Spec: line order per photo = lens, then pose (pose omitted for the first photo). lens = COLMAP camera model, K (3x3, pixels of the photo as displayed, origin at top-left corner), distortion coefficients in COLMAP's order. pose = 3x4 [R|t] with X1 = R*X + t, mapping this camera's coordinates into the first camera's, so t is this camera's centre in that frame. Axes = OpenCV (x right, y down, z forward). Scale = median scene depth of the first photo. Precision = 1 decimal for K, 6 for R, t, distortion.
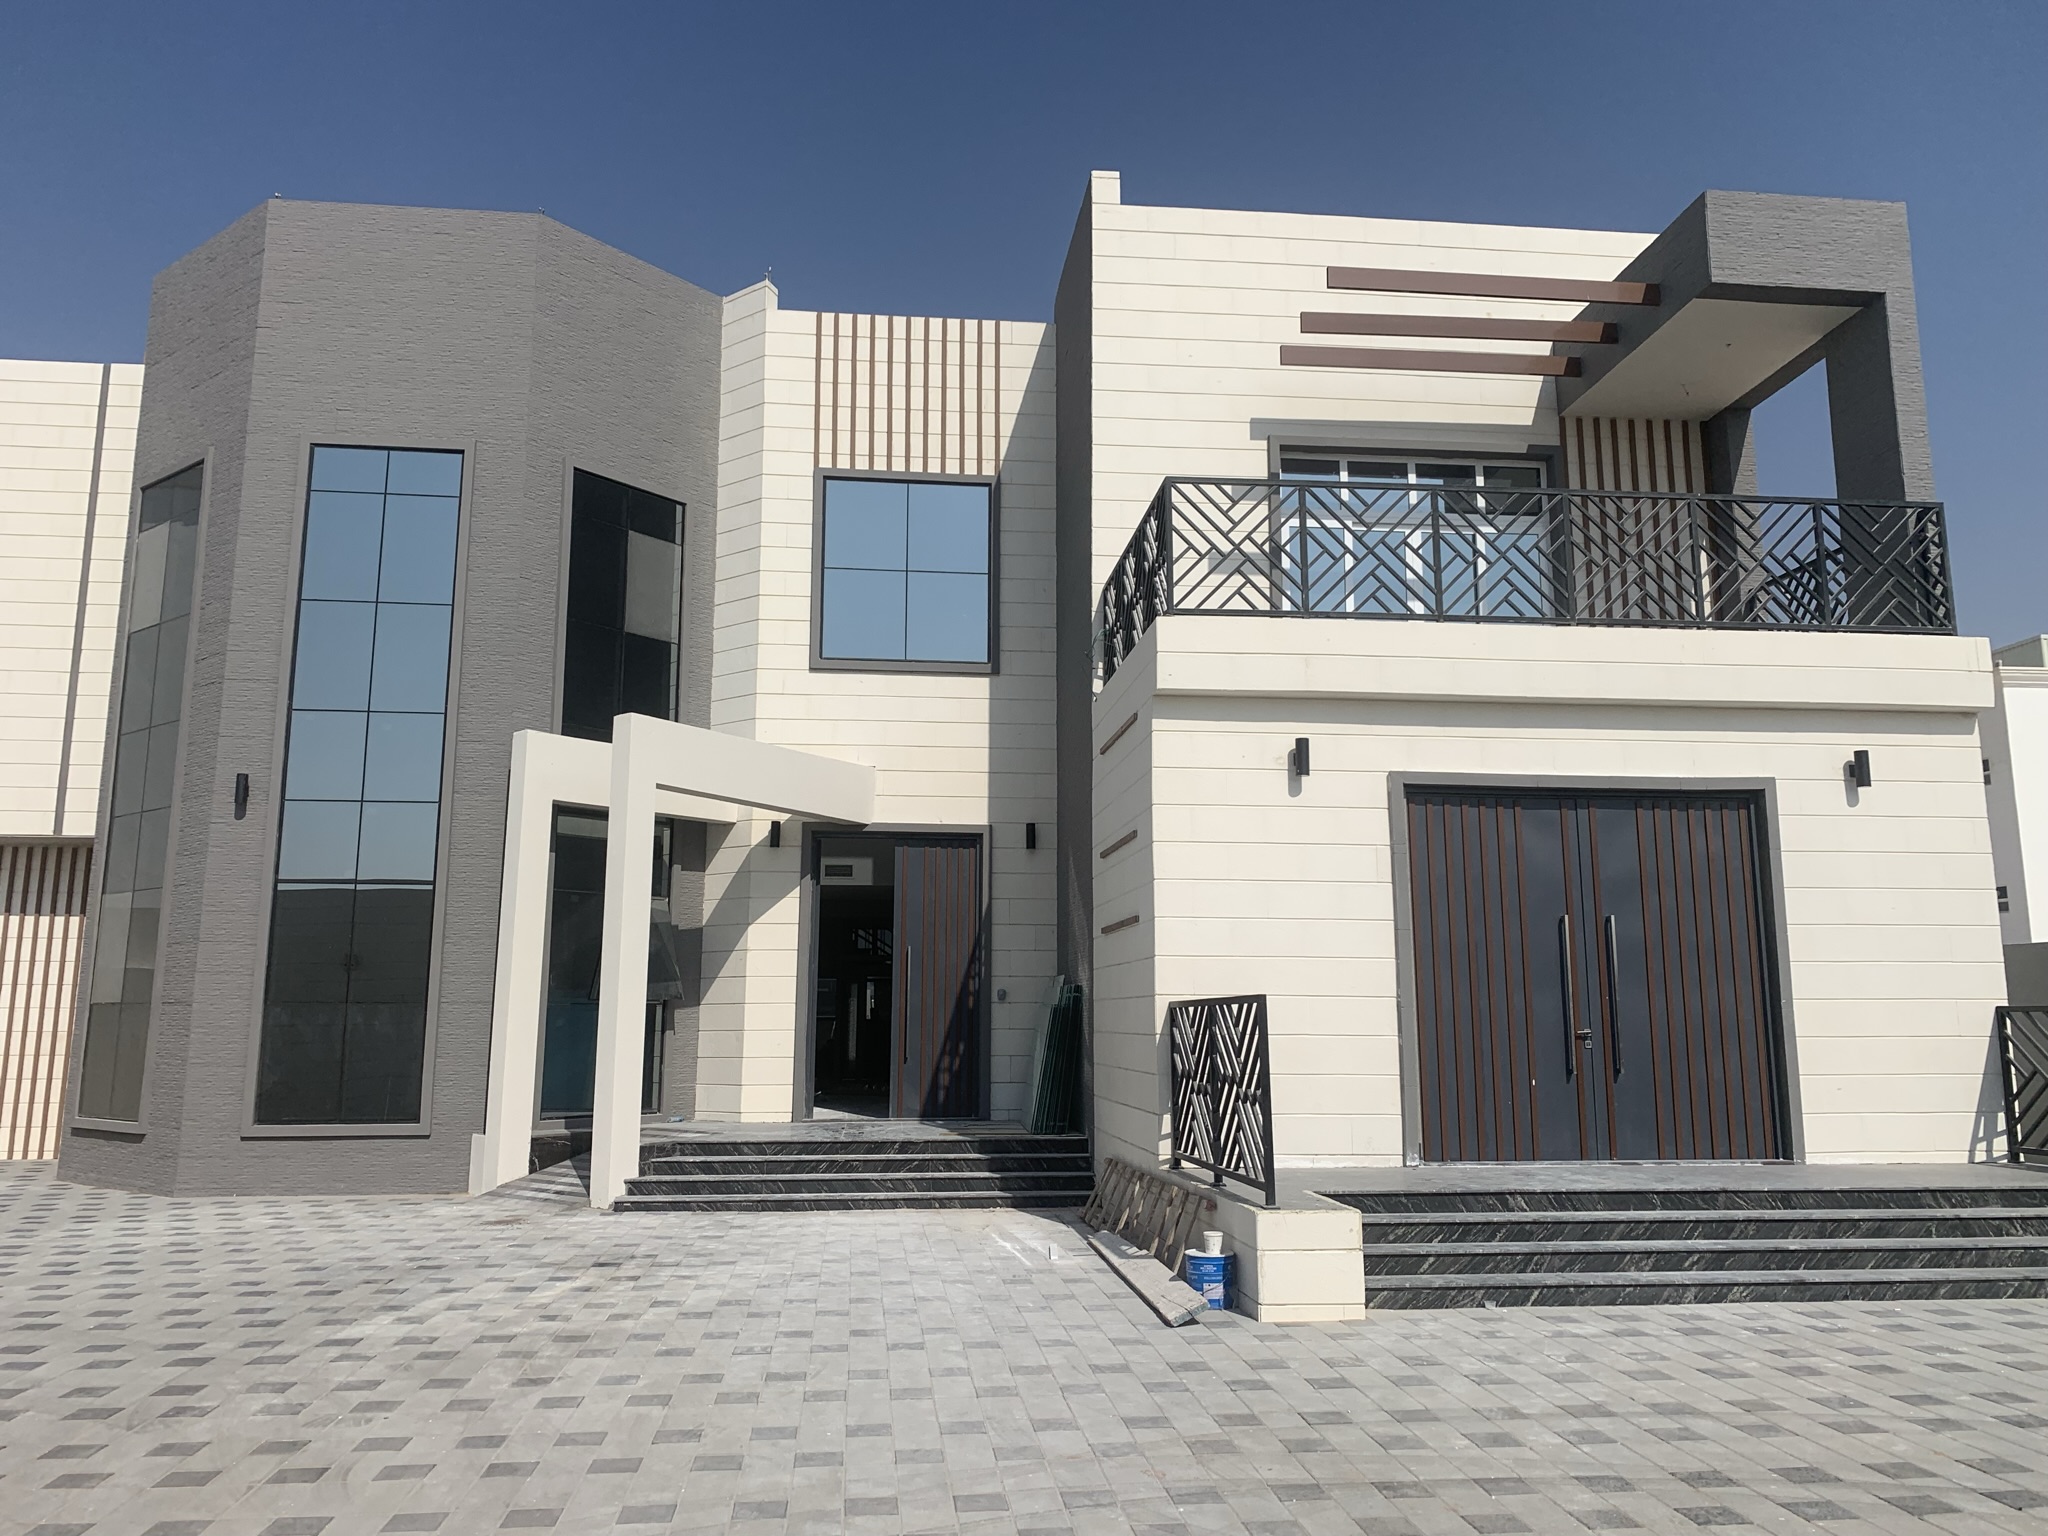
lens RADIAL K [[1581.7, 0, 1033.8], [0, 1581.7, 776.0], [0, 0, 1]] dist [0.034341, -0.046176]
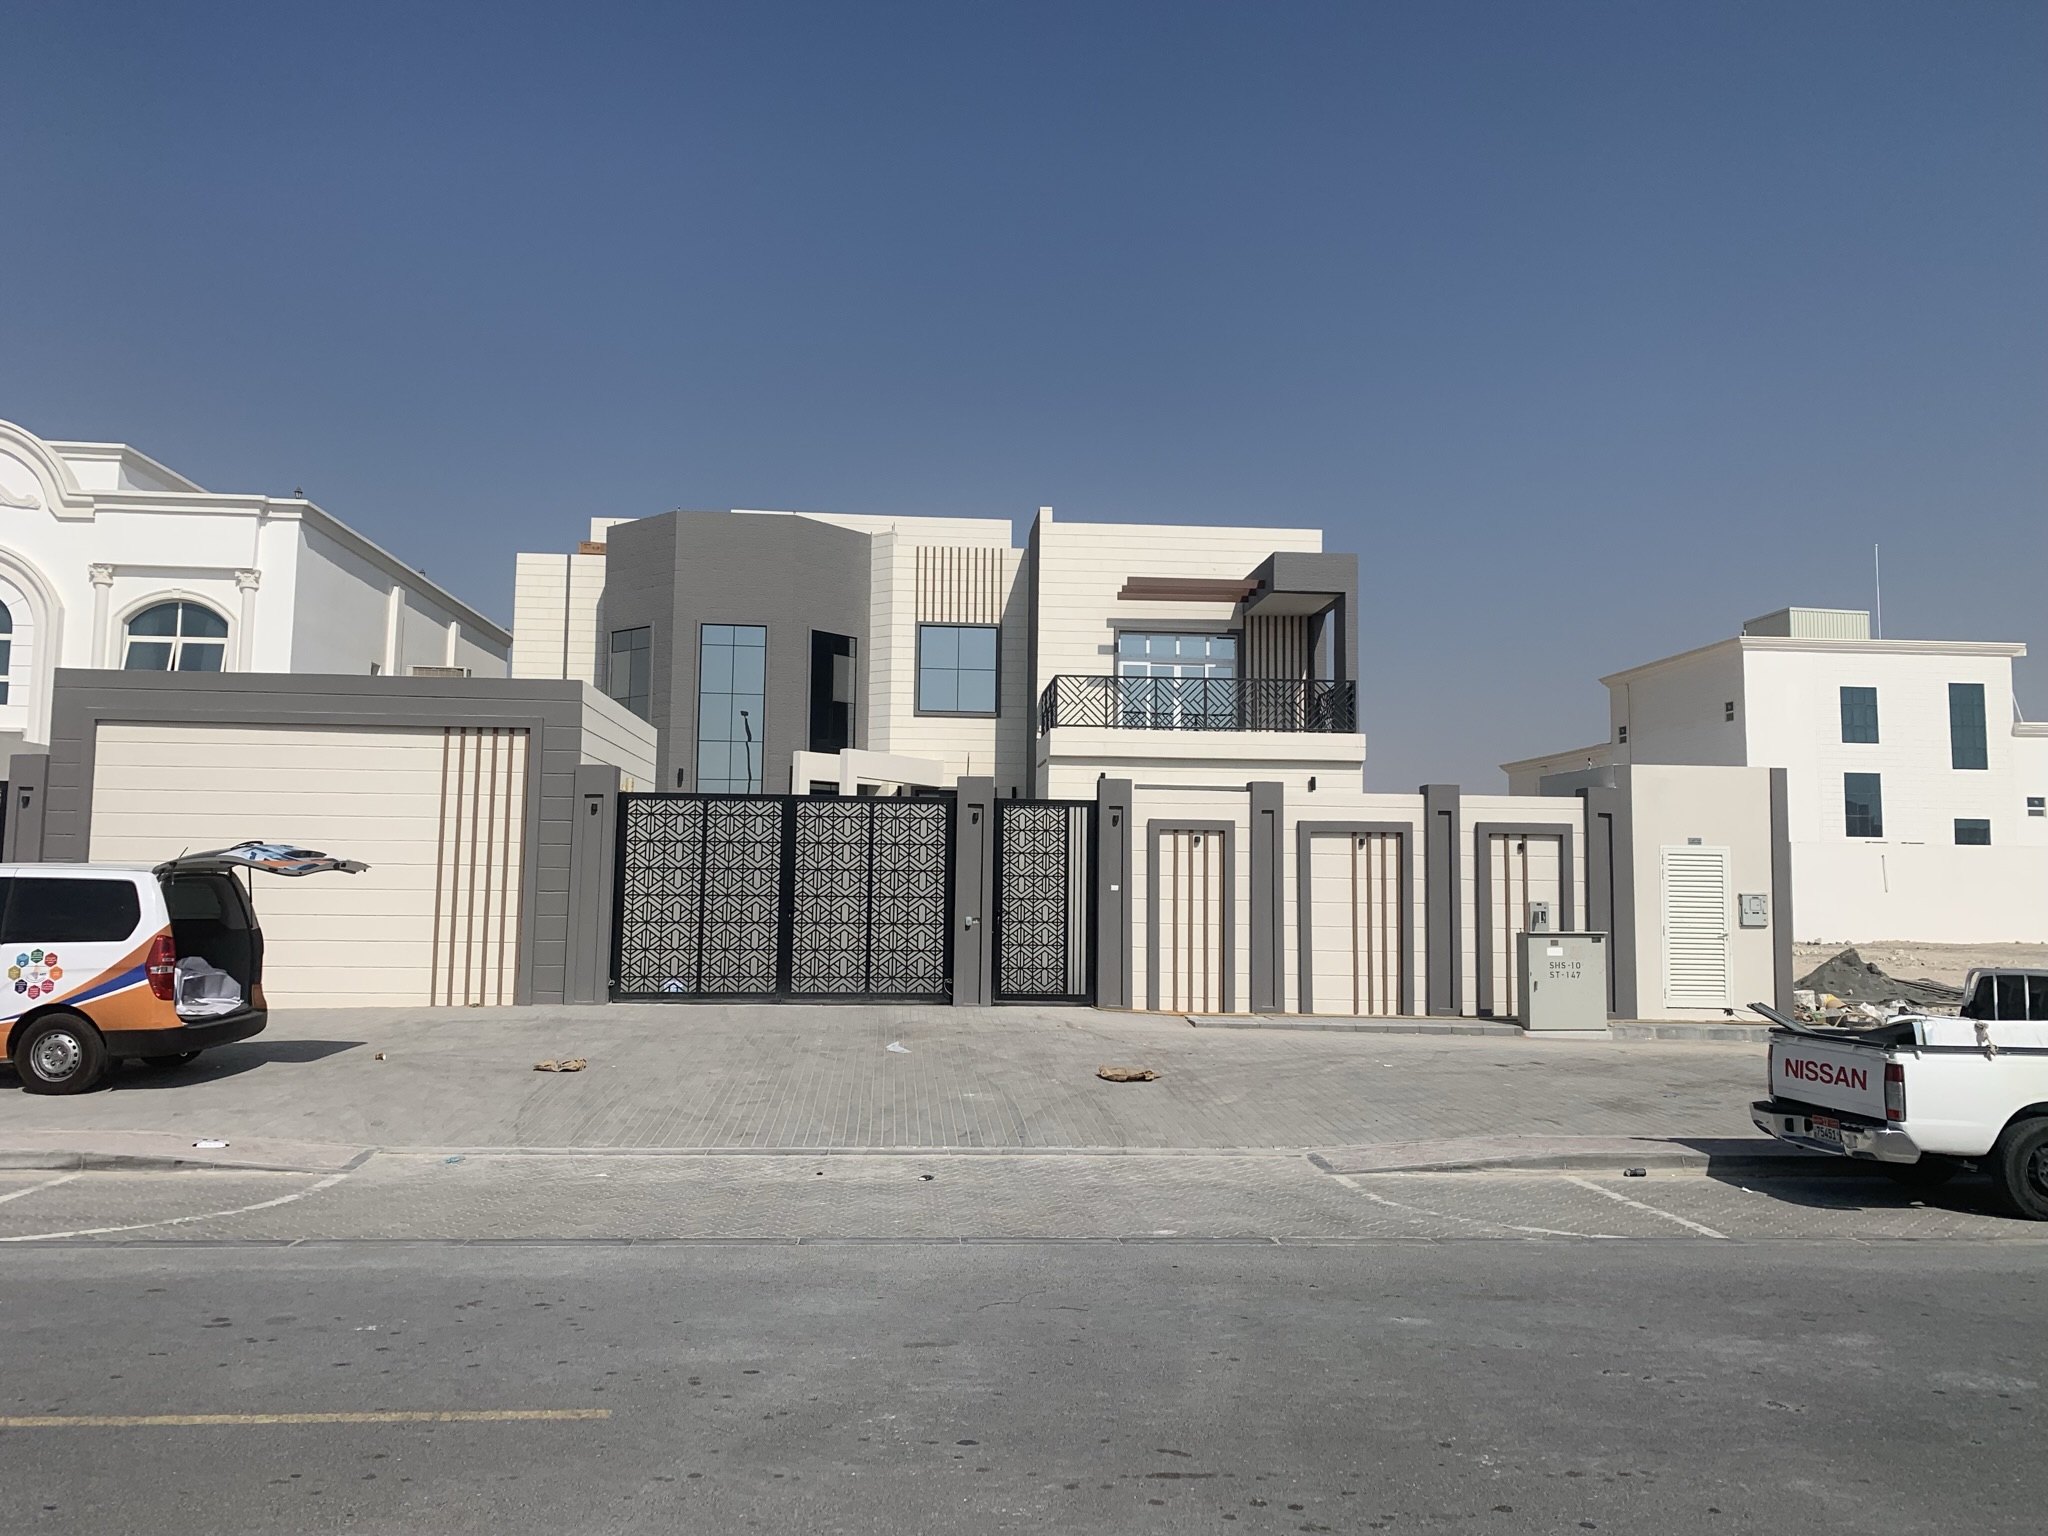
lens RADIAL K [[1581.7, 0, 1023.8], [0, 1581.7, 761.1], [0, 0, 1]] dist [0.034341, -0.046176]
pose [[0.999541, 0.008399, -0.029109, 0.074334], [-0.006382, 0.997617, 0.068701, -0.154953], [0.029617, -0.068484, 0.997213, -1.174226]]
